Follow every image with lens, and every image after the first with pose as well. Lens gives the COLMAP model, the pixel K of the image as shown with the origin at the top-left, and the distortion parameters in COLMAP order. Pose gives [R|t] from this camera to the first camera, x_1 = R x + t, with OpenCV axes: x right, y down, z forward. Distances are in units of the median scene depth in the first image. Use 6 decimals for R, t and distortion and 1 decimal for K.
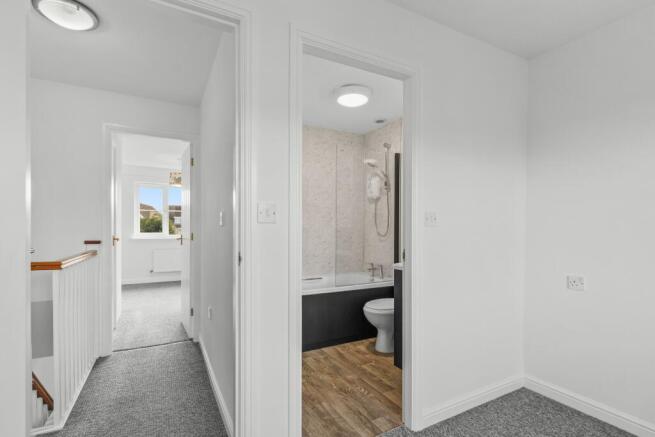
lens RADIAL K [[311.8, 0, 327.5], [0, 311.8, 218.5], [0, 0, 1]] dist [0.000120, 0.000025]
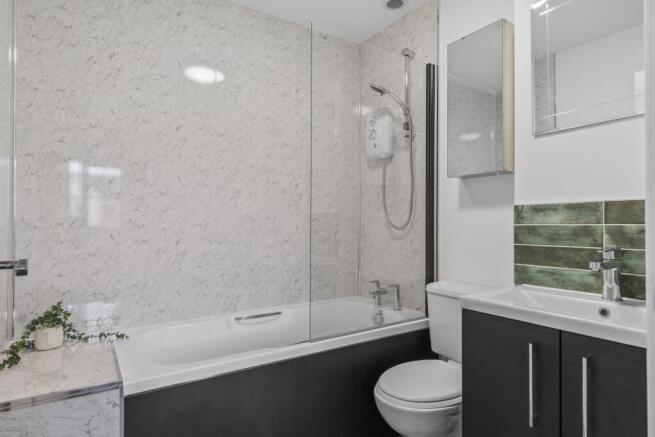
lens RADIAL K [[375.2, 0, 327.5], [0, 375.2, 218.5], [0, 0, 1]] dist [0.000525, -0.000004]
pose [[0.996521, -0.002411, 0.083303, 0.006148], [0.001653, 0.999957, 0.009164, 0.033025], [-0.083322, -0.008995, 0.996482, 0.379076]]
